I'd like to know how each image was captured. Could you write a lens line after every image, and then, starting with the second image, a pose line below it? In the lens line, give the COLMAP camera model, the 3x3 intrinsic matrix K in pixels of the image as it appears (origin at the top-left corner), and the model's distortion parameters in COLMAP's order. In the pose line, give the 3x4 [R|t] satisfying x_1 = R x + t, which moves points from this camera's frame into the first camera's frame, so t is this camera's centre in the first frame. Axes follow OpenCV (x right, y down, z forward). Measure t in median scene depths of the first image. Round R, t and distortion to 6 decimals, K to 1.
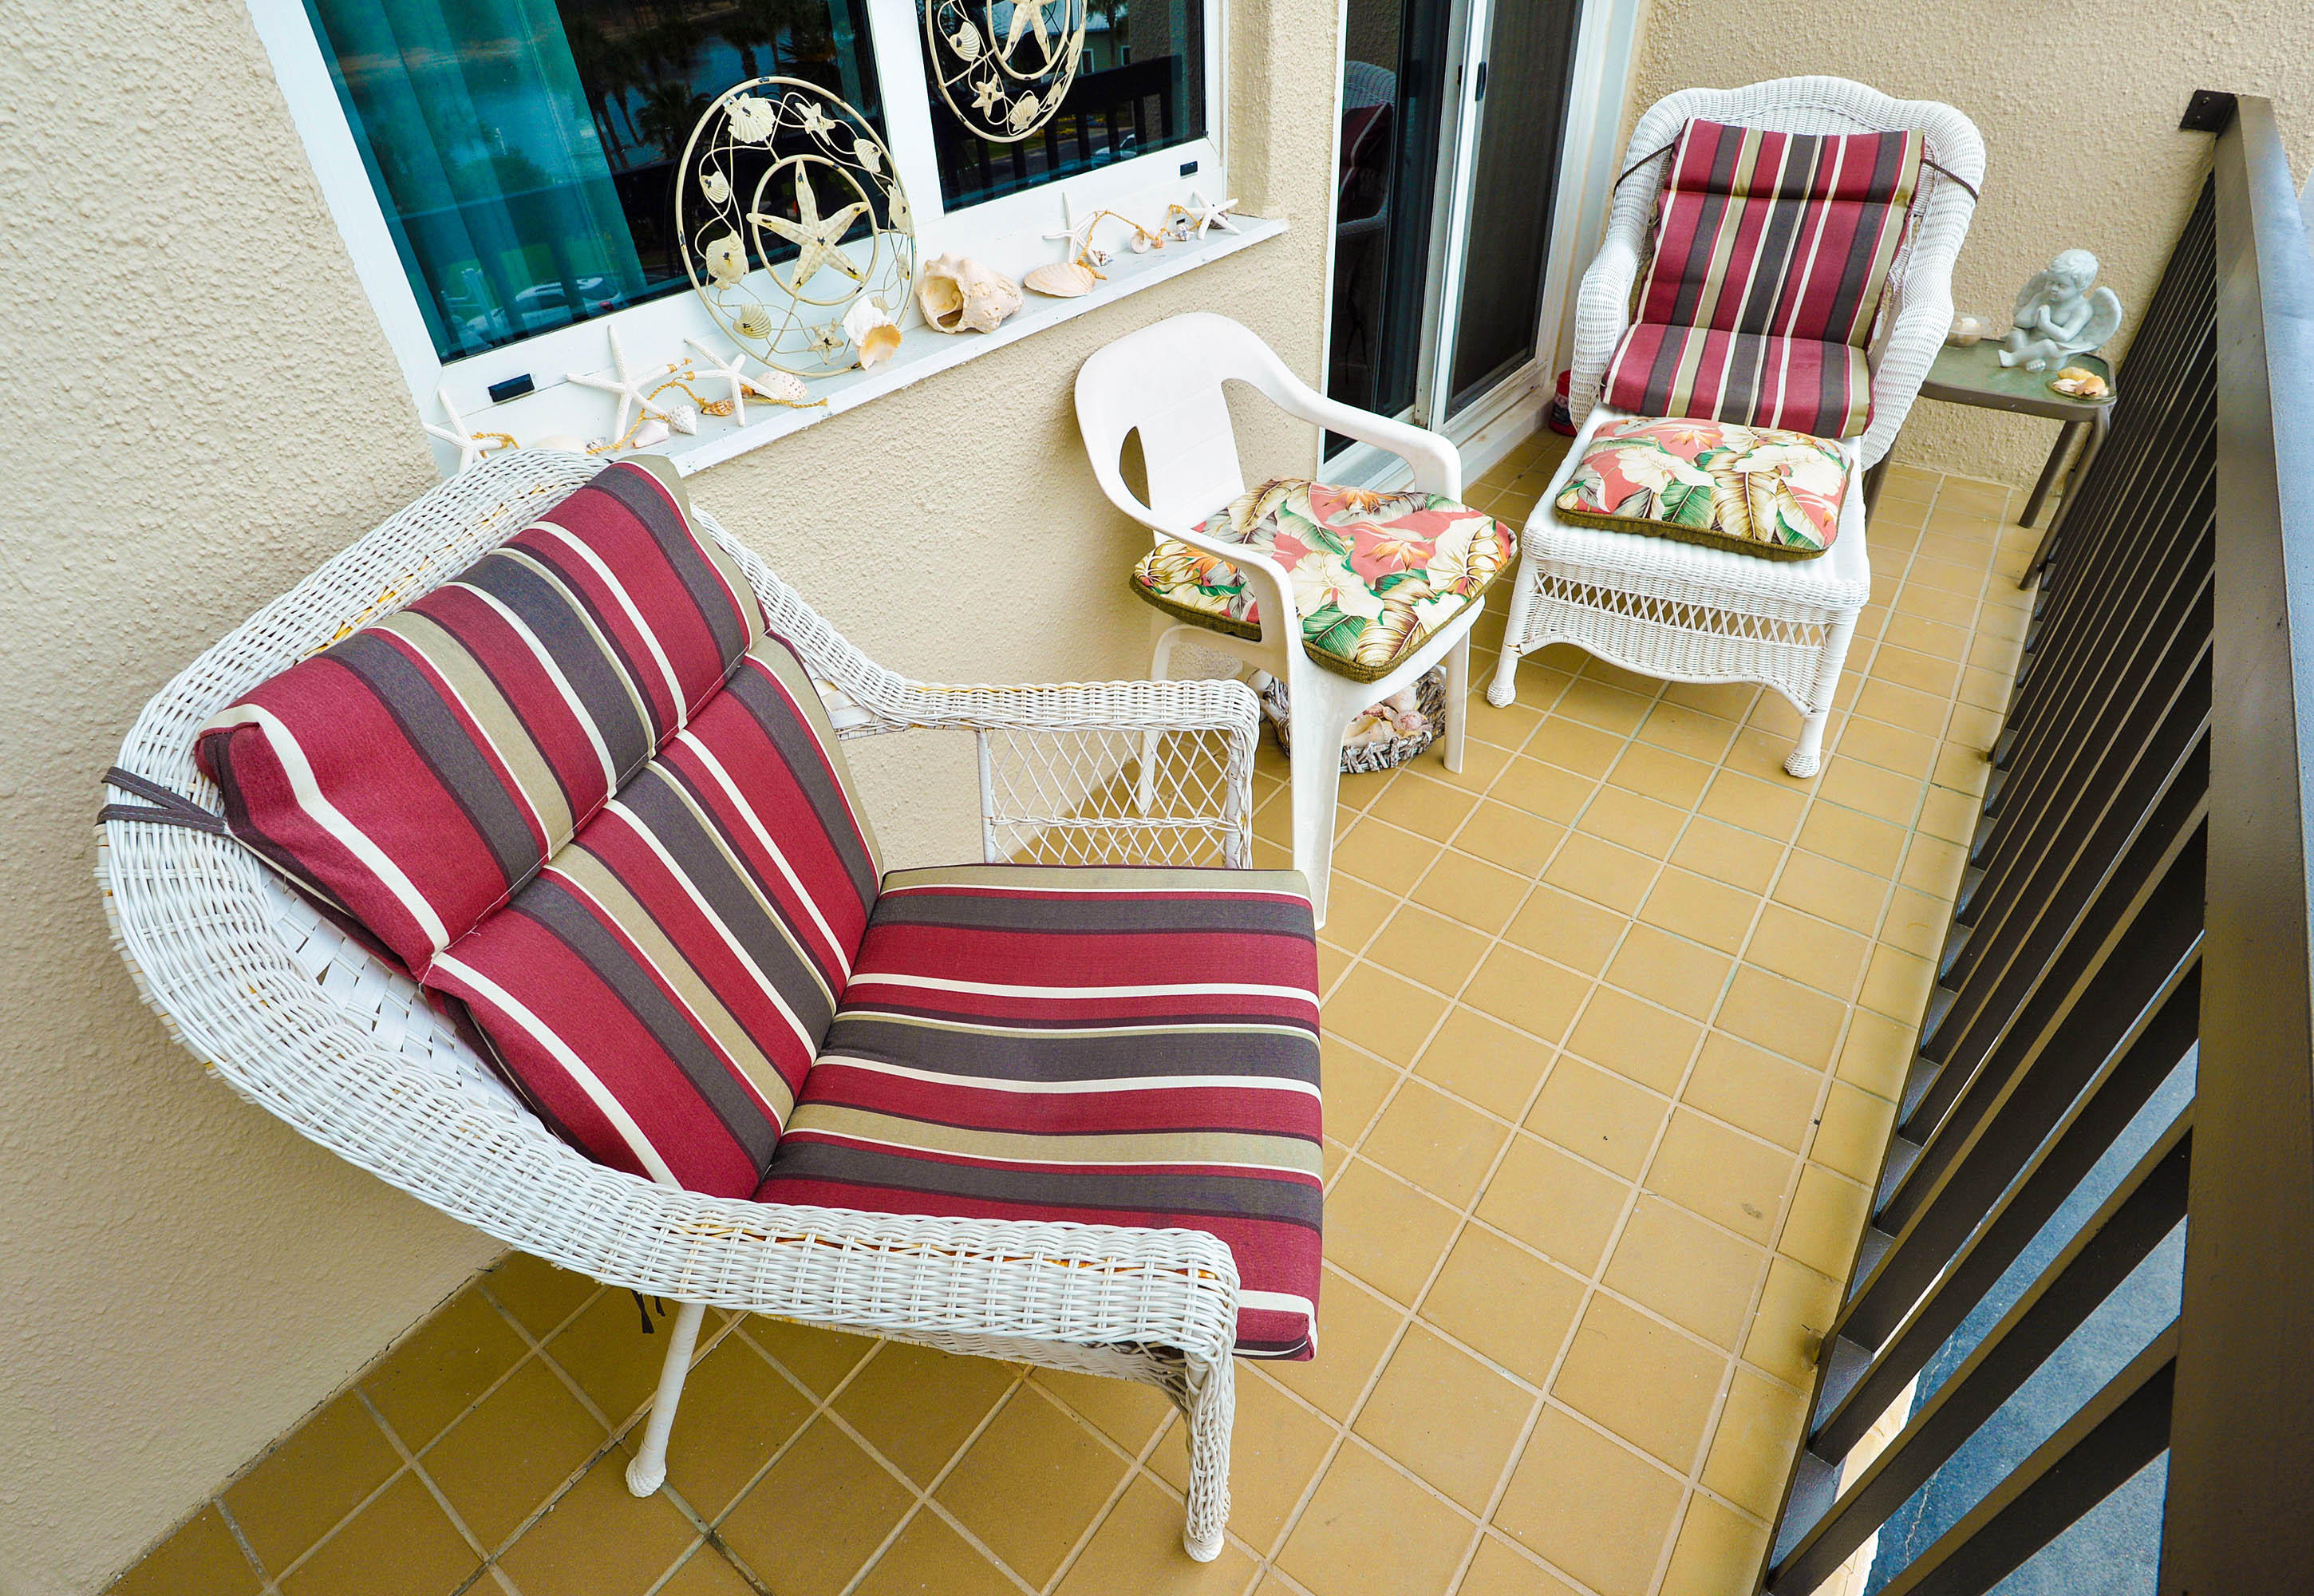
lens RADIAL K [[1148.2, 0, 1111.0], [0, 1148.2, 797.4], [0, 0, 1]] dist [-0.004155, -0.031314]
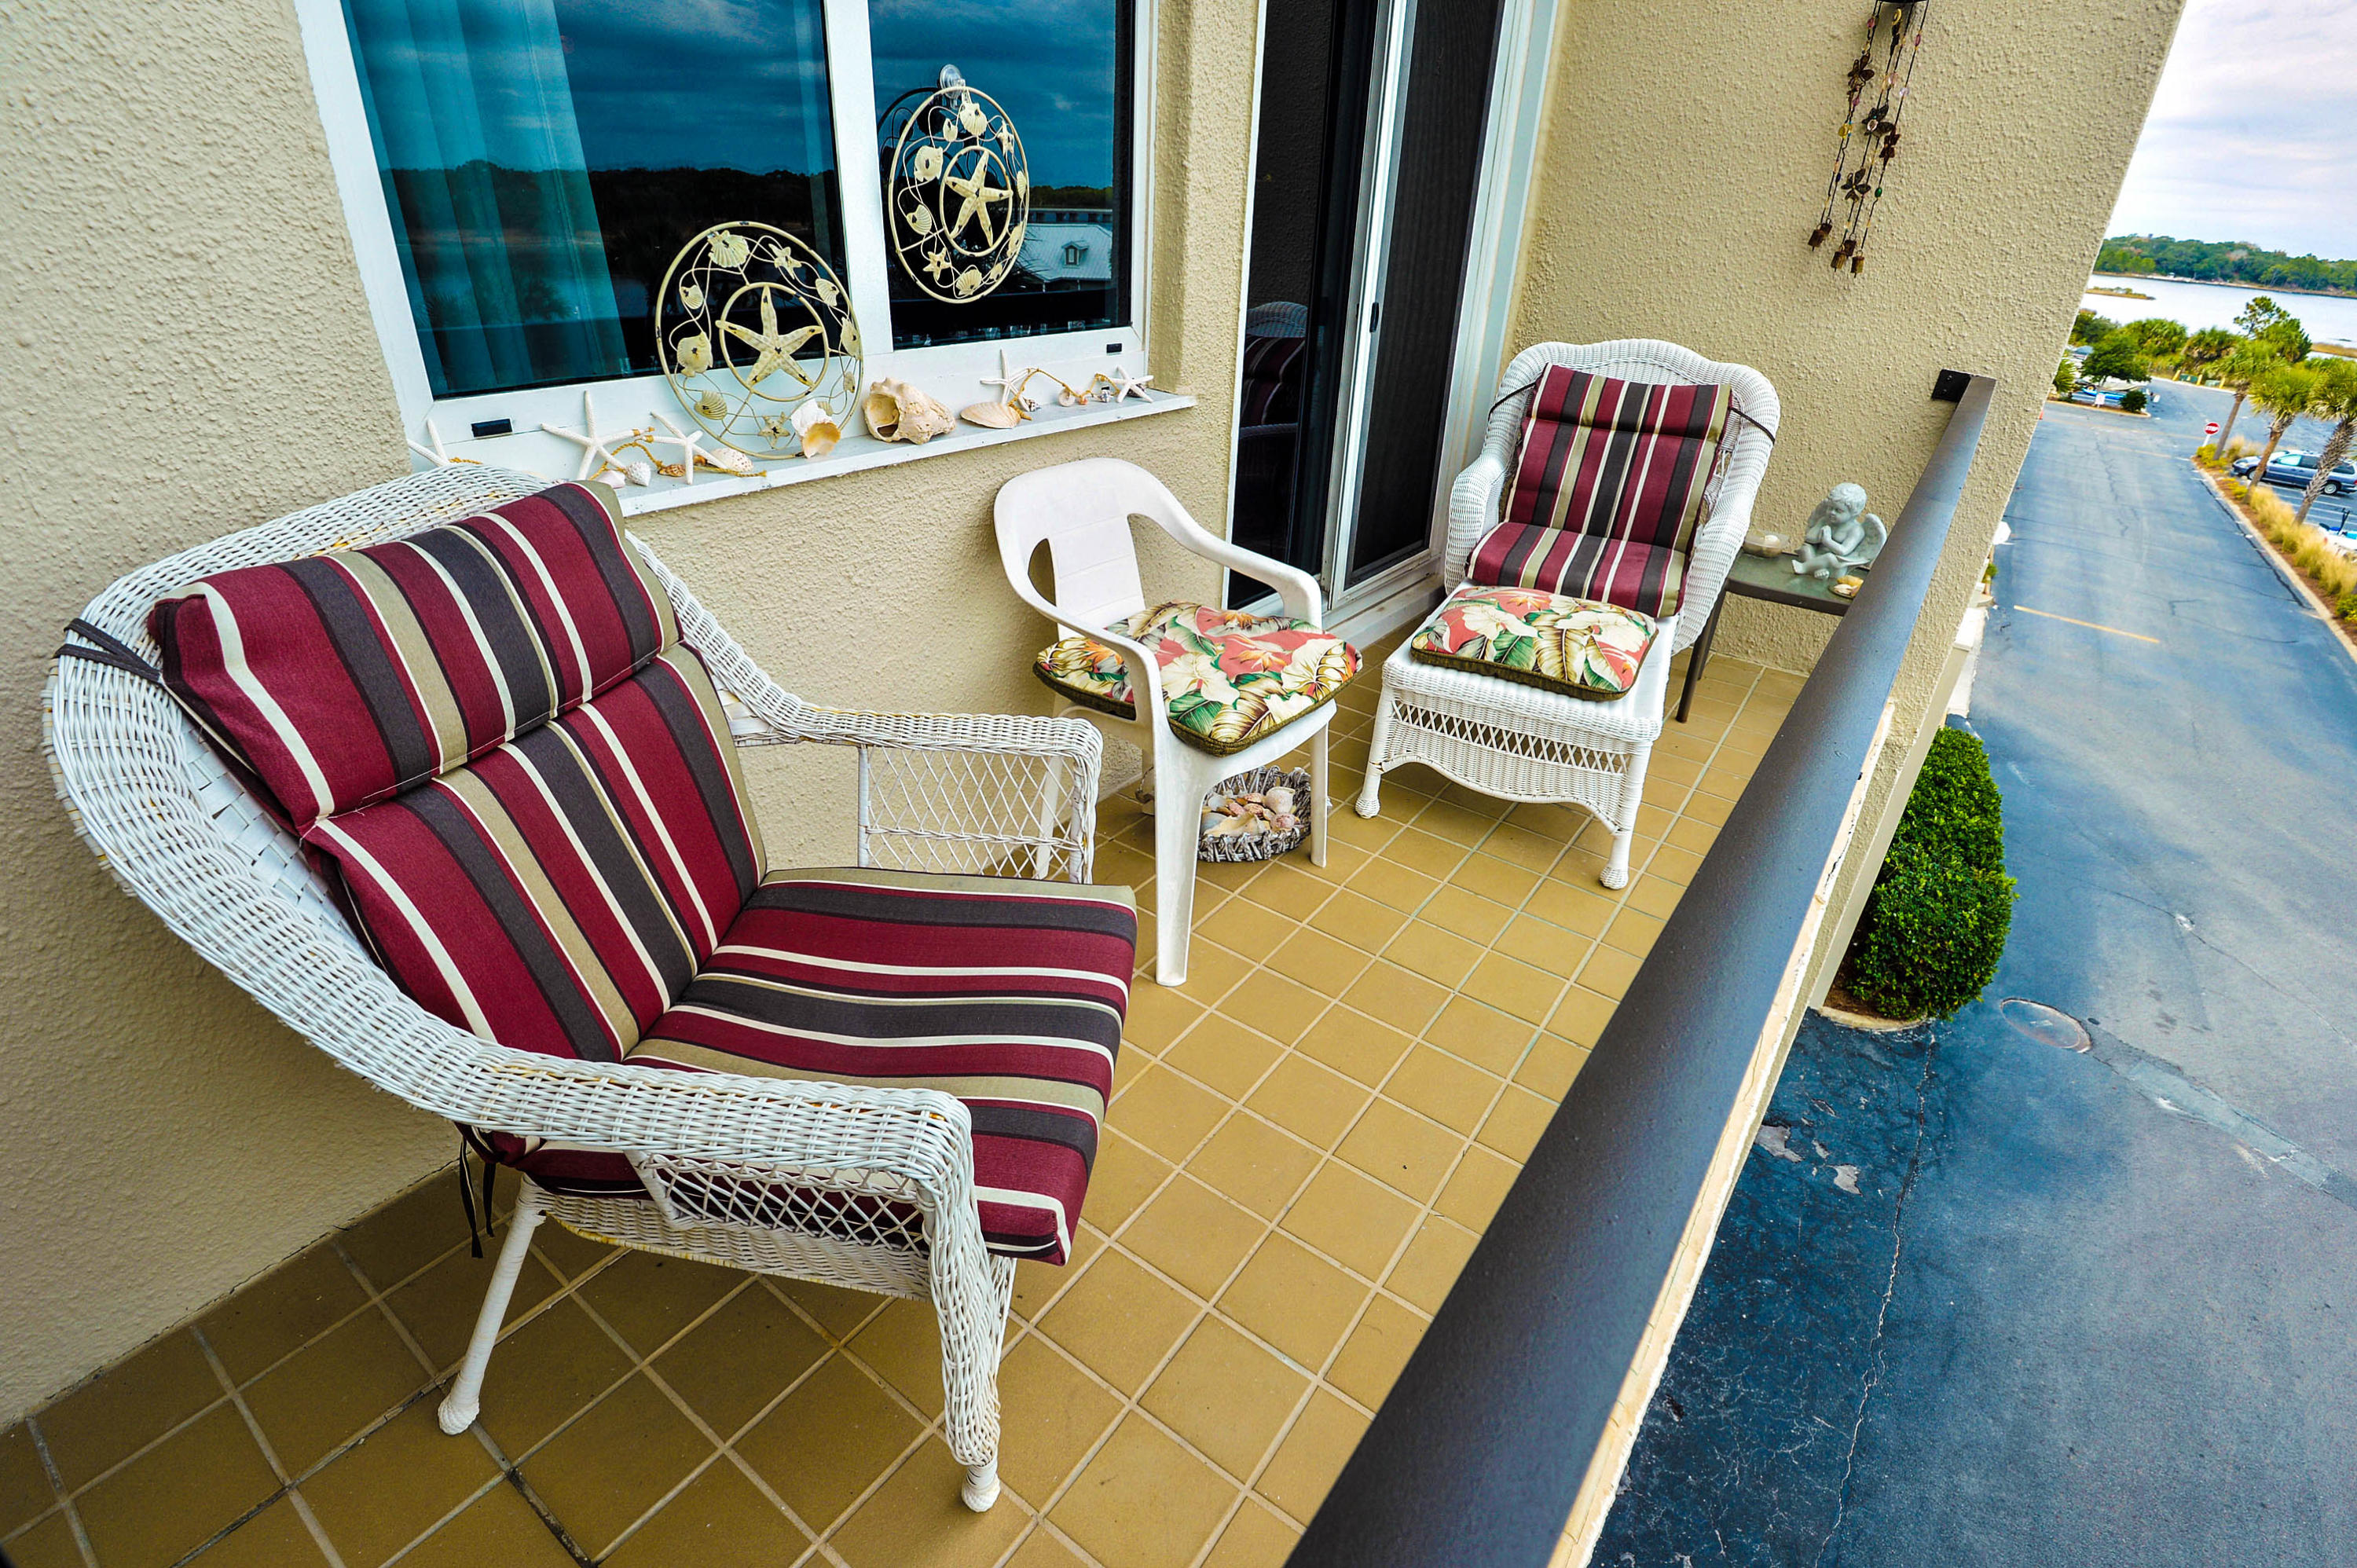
lens RADIAL K [[1093.0, 0, 1178.5], [0, 1093.0, 784.0], [0, 0, 1]] dist [-0.018233, -0.017781]
pose [[0.994839, 0.074059, 0.069360, 0.119618], [-0.061431, 0.983666, -0.169198, 0.132617], [-0.080757, 0.164064, 0.983139, -0.094959]]
